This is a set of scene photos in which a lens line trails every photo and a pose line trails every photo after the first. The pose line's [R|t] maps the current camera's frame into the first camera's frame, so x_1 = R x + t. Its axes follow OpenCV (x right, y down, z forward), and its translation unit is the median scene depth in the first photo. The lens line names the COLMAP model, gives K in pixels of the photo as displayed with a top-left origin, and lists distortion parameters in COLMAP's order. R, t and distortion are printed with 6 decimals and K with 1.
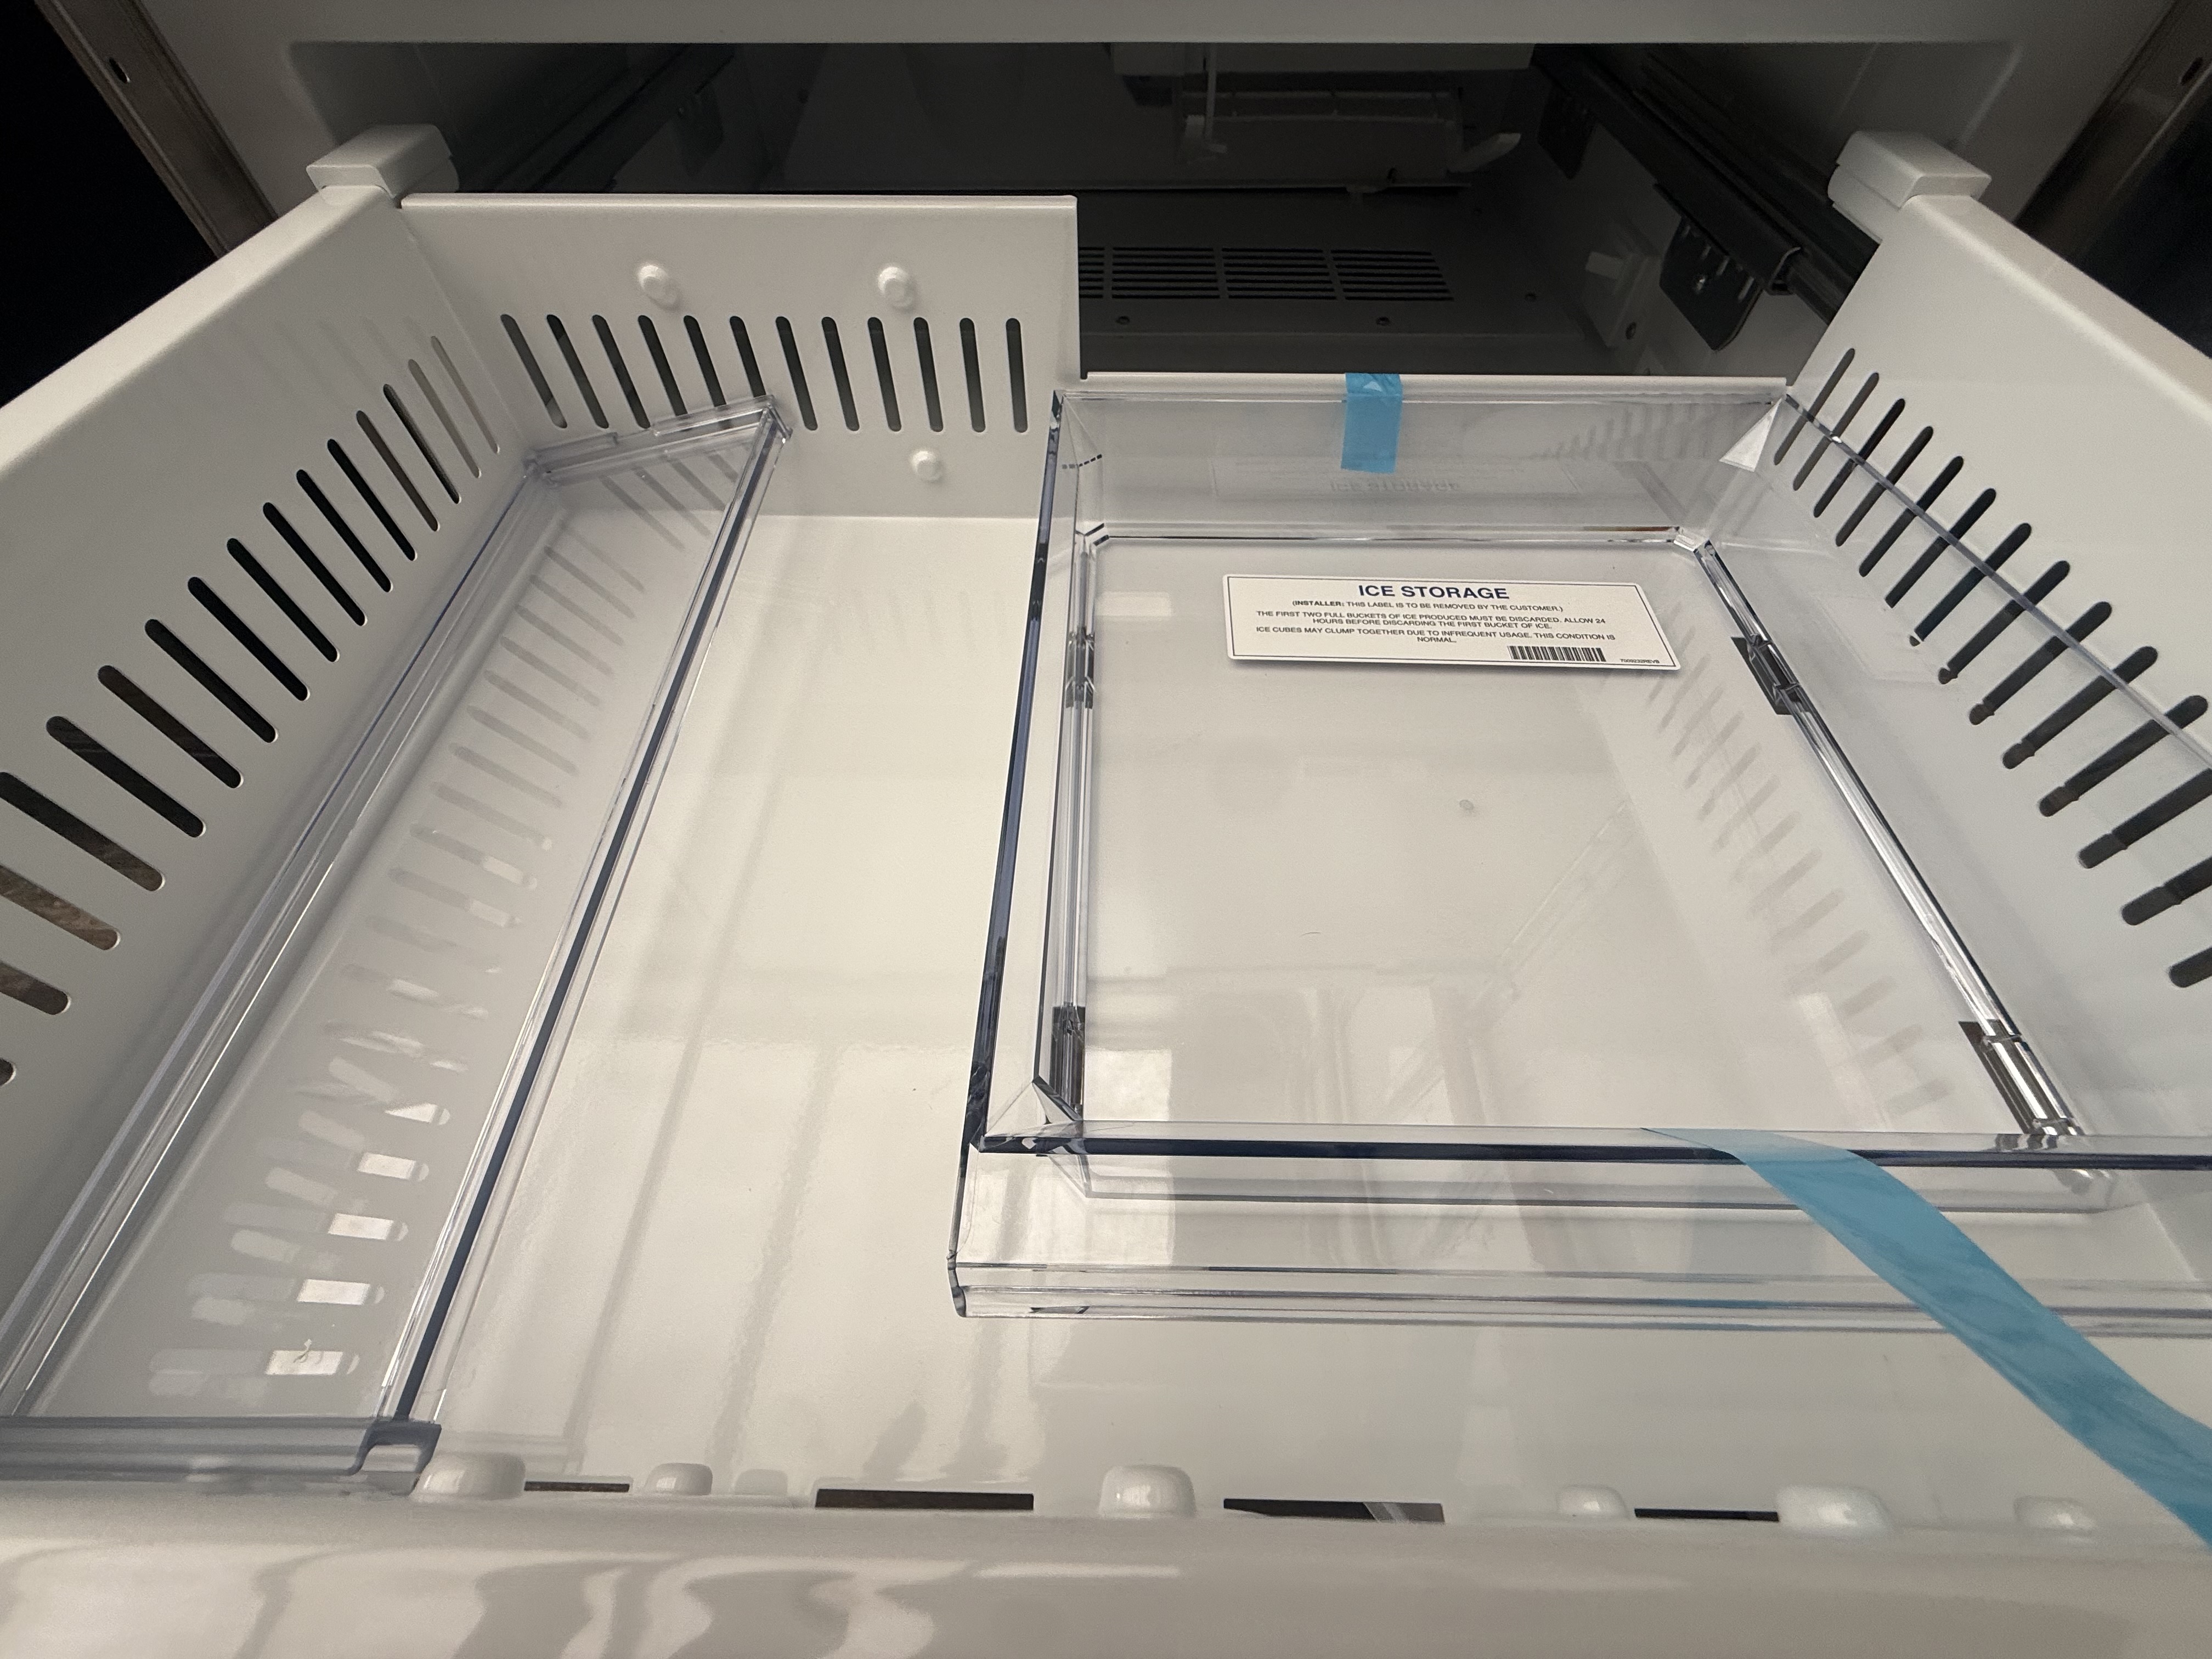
lens RADIAL K [[890.0, 0, 1106.0], [0, 890.0, 829.5], [0, 0, 1]] dist [0.001100, 0.000341]
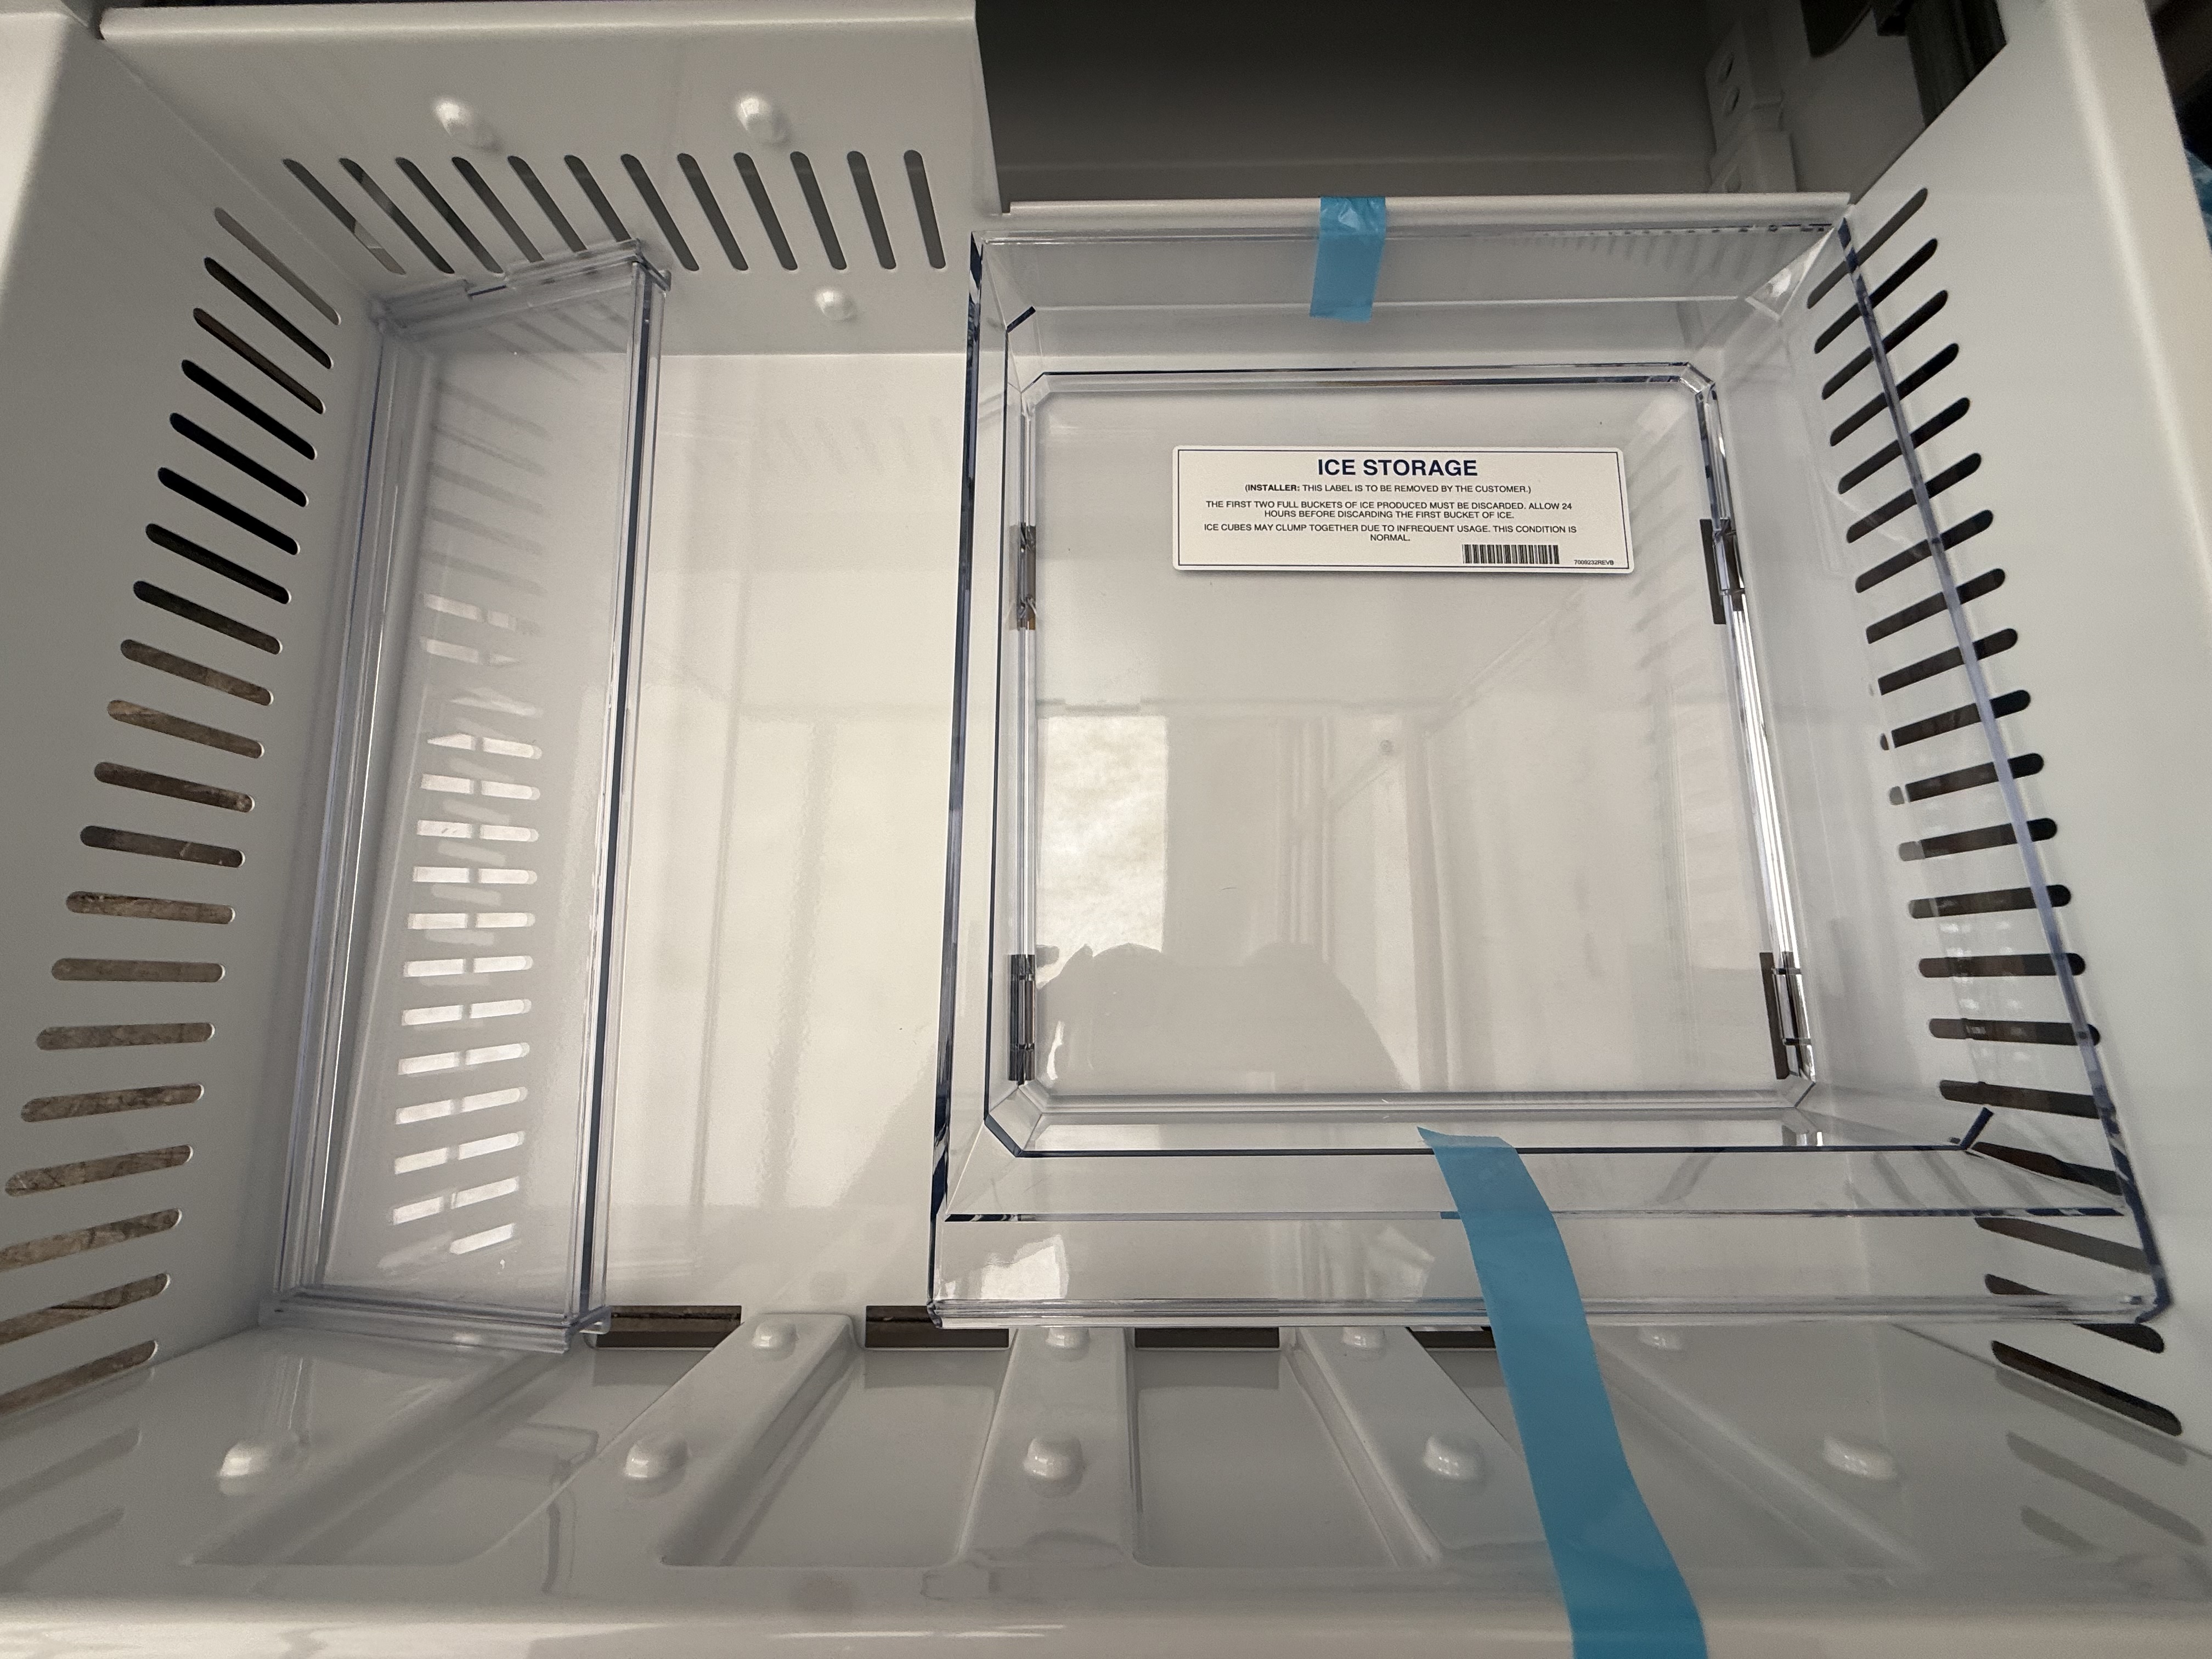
lens RADIAL K [[890.0, 0, 1106.0], [0, 890.0, 829.5], [0, 0, 1]] dist [0.001100, 0.000341]
pose [[0.999747, -0.021989, -0.004771, 0.060154], [0.021849, 0.898084, 0.439282, -0.352890], [-0.005375, -0.439275, 0.898337, -0.003315]]
